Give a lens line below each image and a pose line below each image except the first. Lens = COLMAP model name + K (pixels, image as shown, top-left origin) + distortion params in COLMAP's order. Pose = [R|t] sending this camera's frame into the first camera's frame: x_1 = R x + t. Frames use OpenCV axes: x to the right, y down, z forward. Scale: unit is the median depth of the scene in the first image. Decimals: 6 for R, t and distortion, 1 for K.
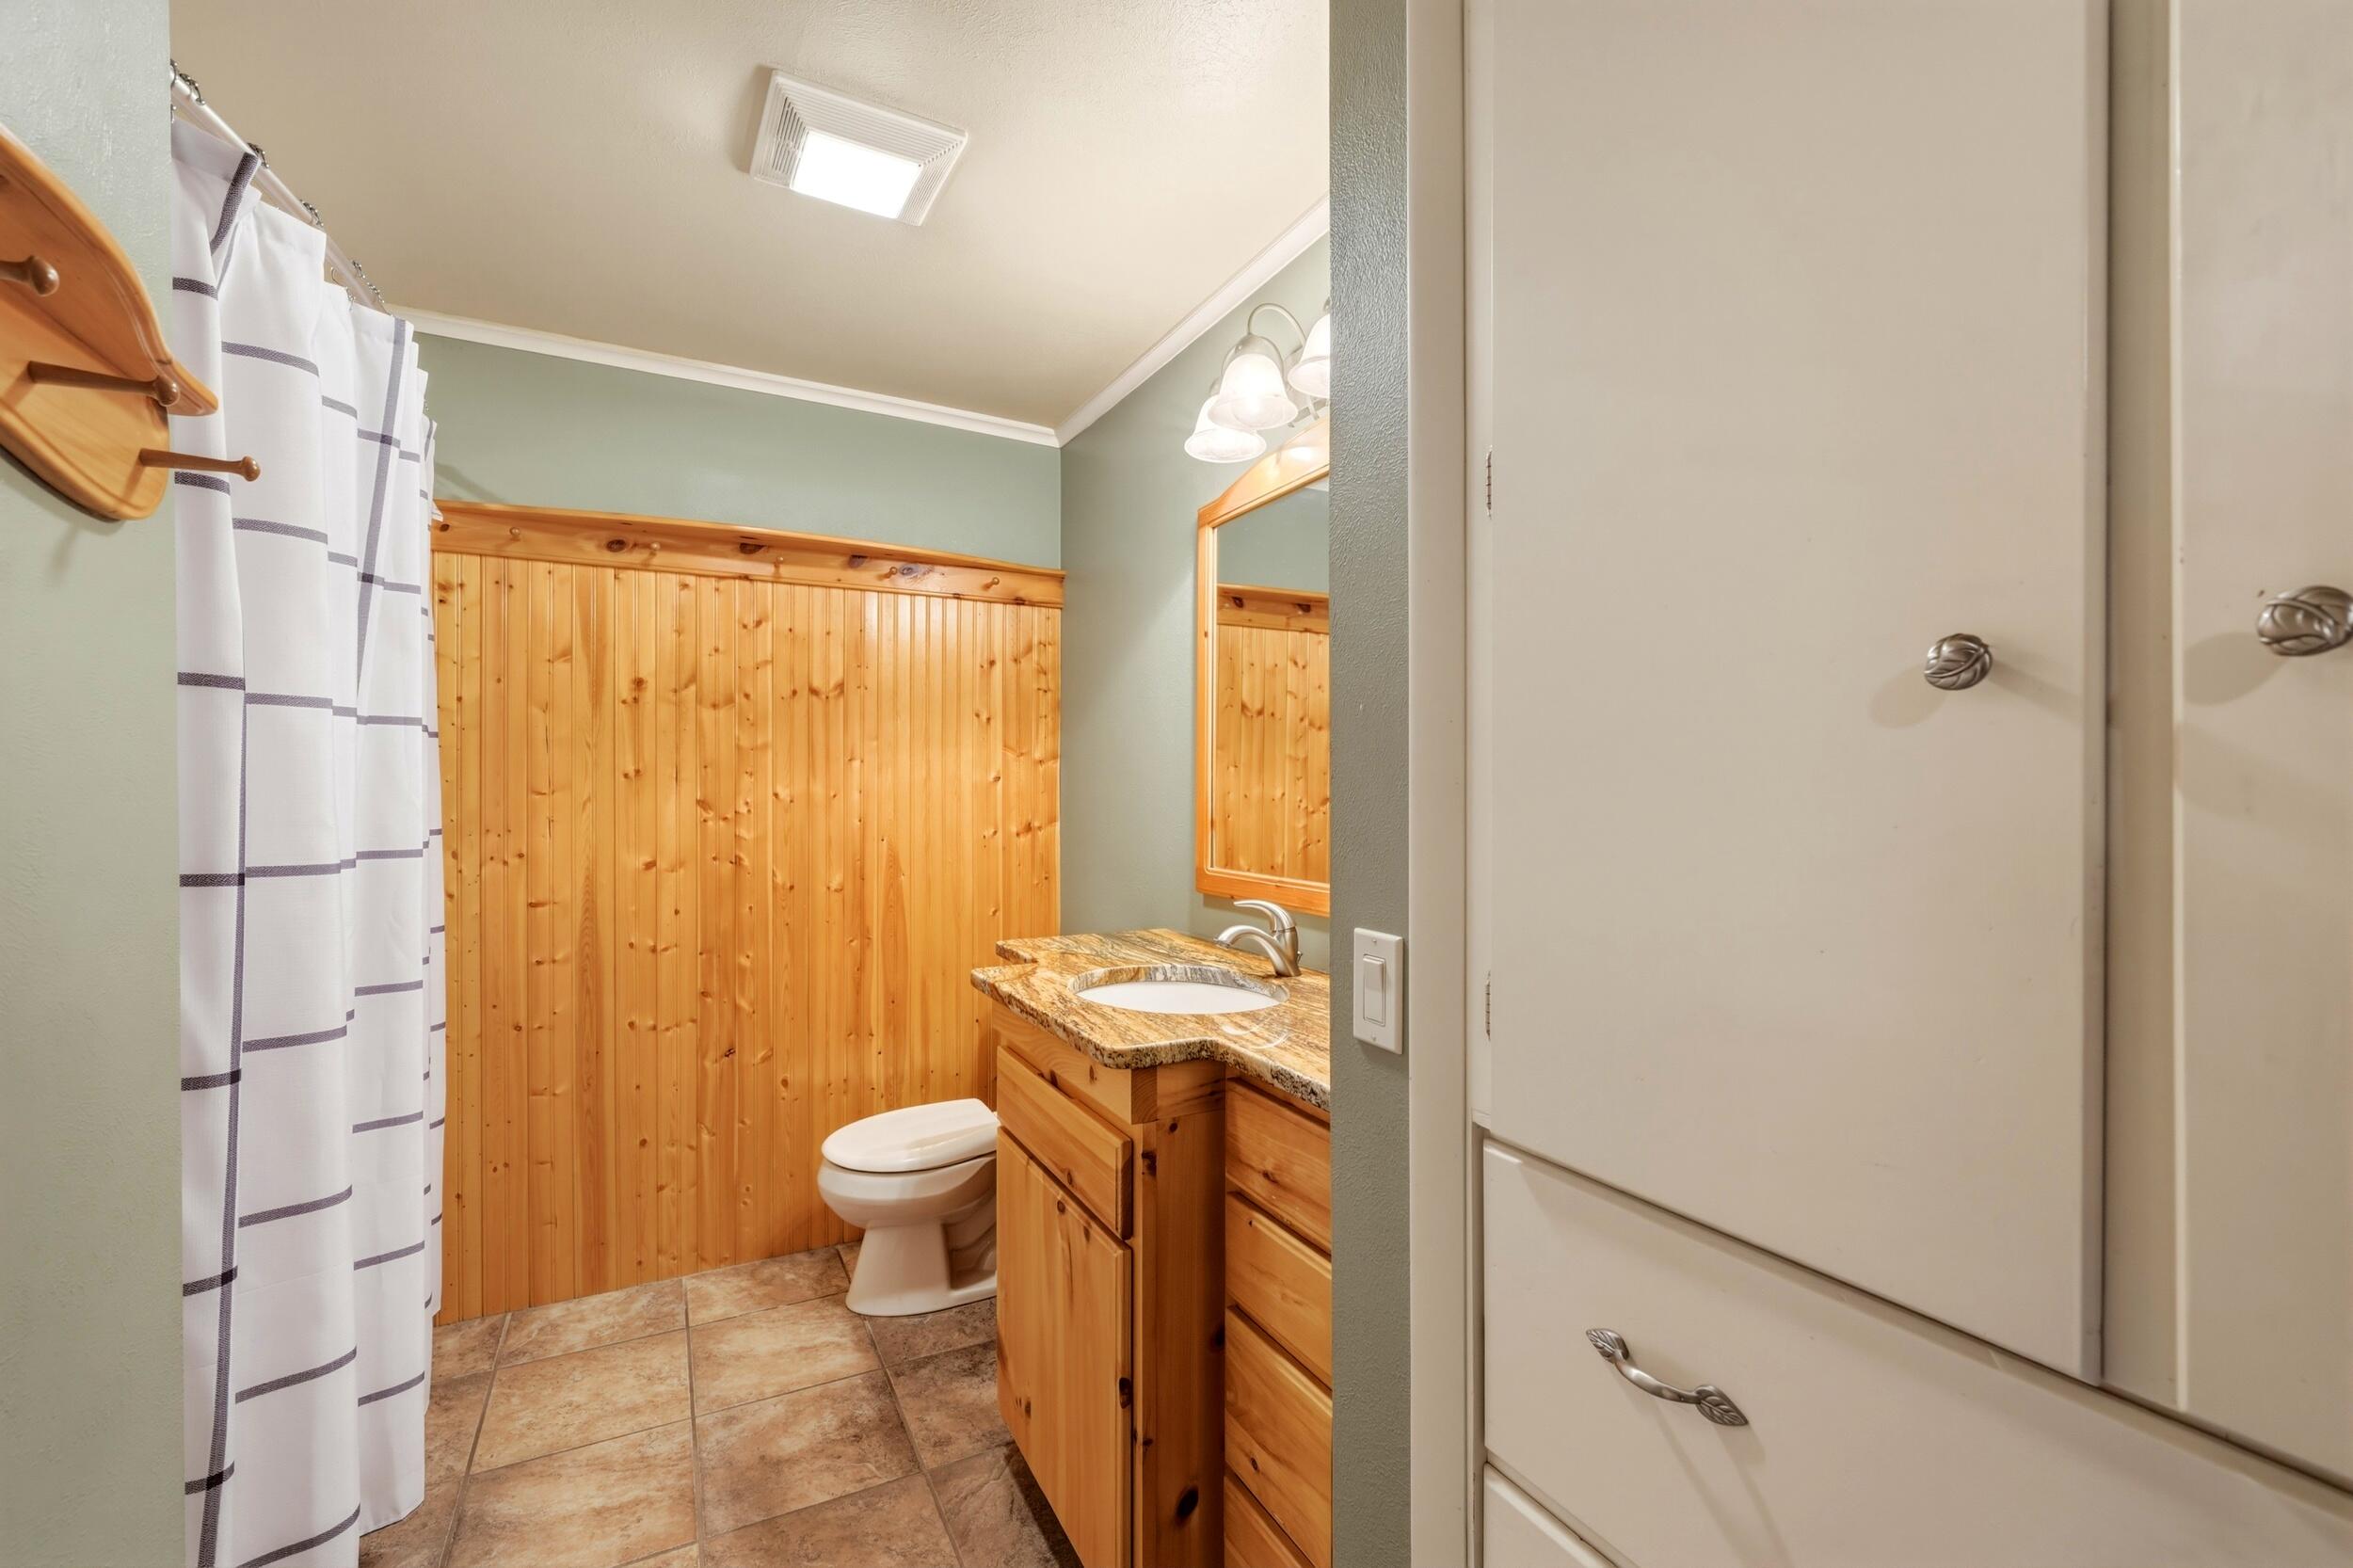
lens RADIAL K [[976.6, 0, 1176.5], [0, 976.6, 784.0], [0, 0, 1]] dist [-0.002132, -0.000104]
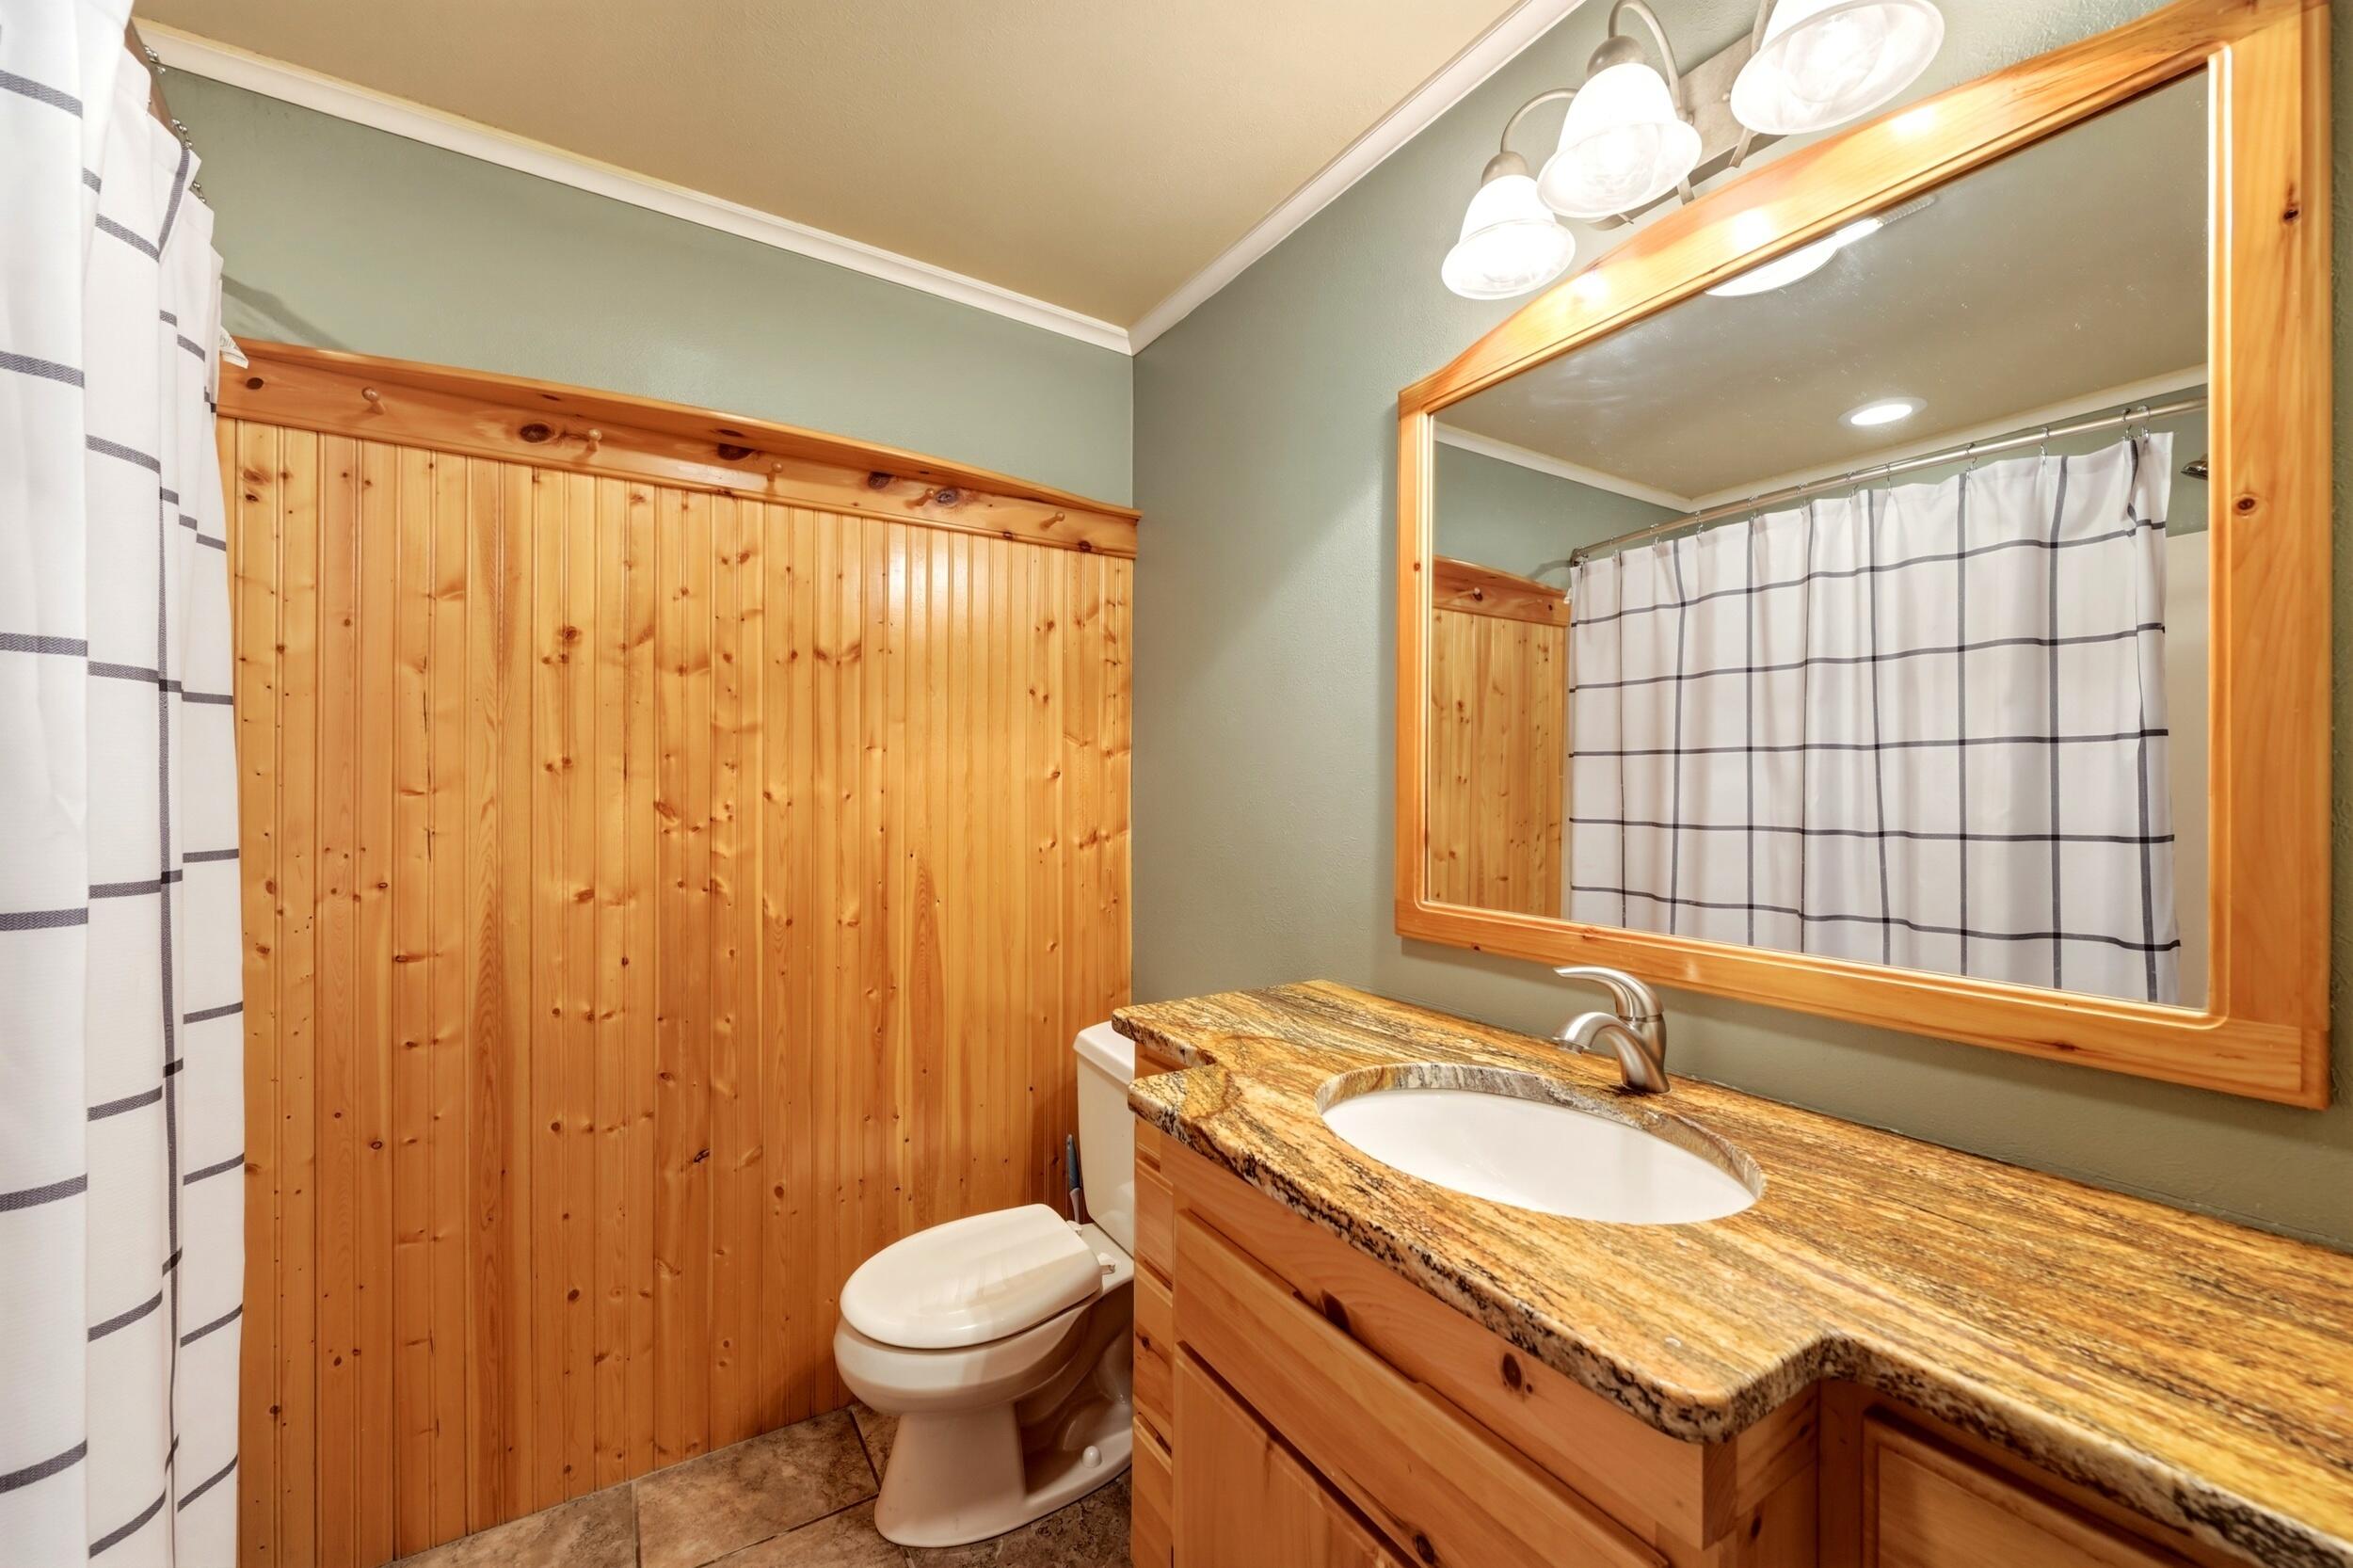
lens RADIAL K [[913.5, 0, 1180.0], [0, 913.5, 781.8], [0, 0, 1]] dist [-0.000360, -0.000183]
pose [[0.997265, 0.002585, 0.073863, -0.162071], [-0.002495, 0.999996, -0.001313, 0.001409], [-0.073866, 0.001125, 0.997268, 0.314081]]
